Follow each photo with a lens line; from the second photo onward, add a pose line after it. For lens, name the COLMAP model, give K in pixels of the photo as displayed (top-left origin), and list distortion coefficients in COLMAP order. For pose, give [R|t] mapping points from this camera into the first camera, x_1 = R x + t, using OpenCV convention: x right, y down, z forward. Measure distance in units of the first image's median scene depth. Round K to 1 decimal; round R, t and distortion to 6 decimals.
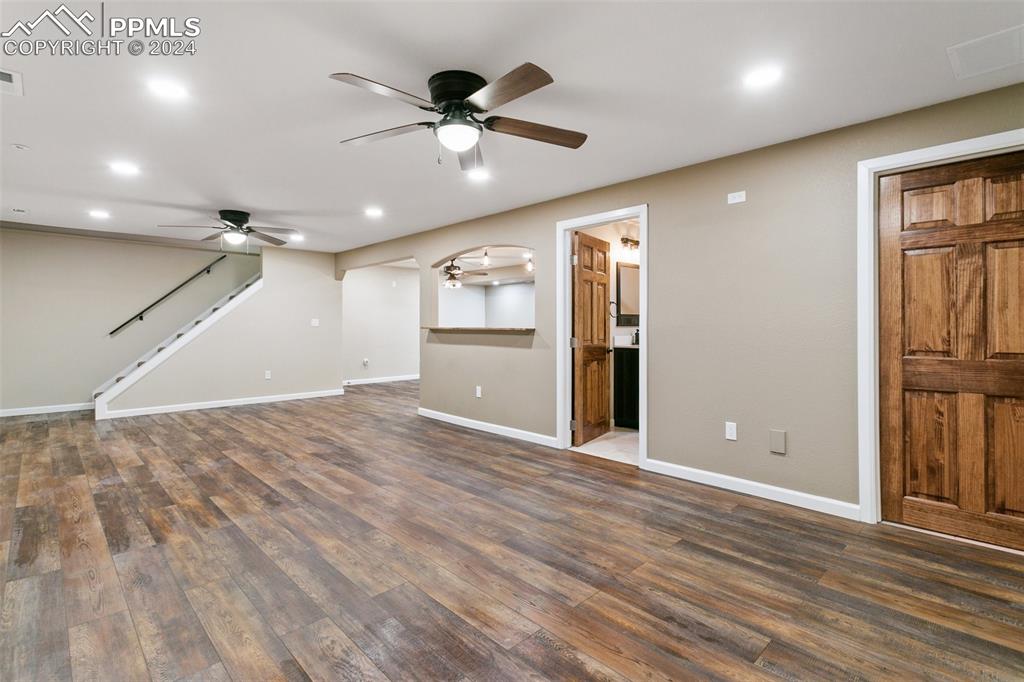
lens RADIAL K [[485.2, 0, 505.0], [0, 485.2, 331.7], [0, 0, 1]] dist [0.007996, 0.000615]
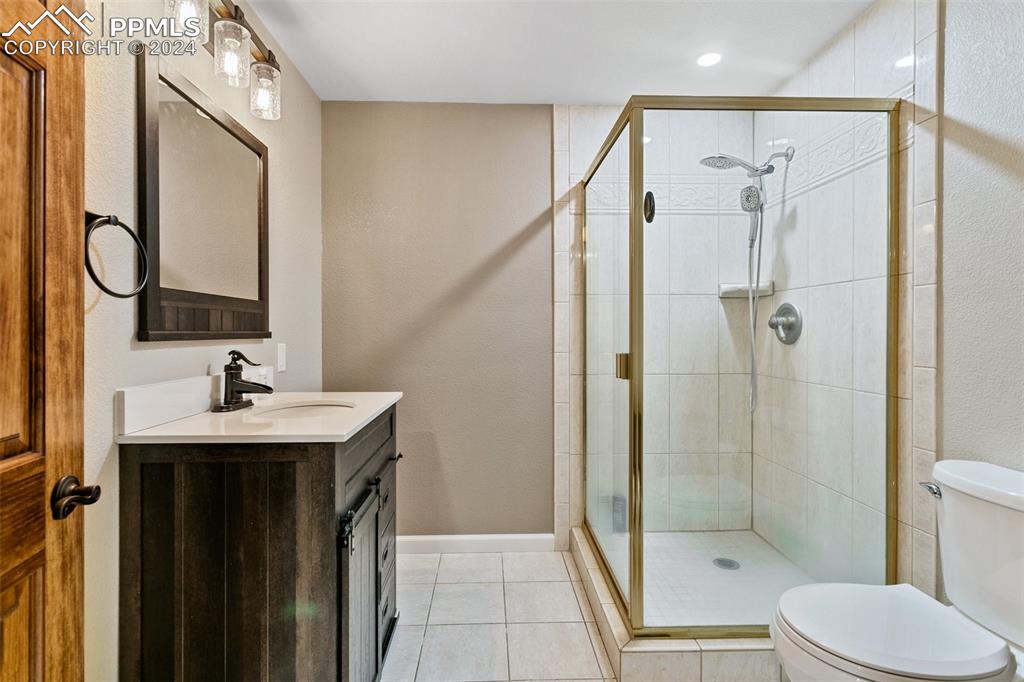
lens RADIAL K [[485.2, 0, 511.9], [0, 485.2, 336.8], [0, 0, 1]] dist [0.007996, 0.000615]
pose [[0.648857, -0.003352, 0.760903, 0.176389], [0.009673, 0.999946, -0.003844, -0.010821], [-0.760849, 0.009854, 0.648854, 0.746181]]
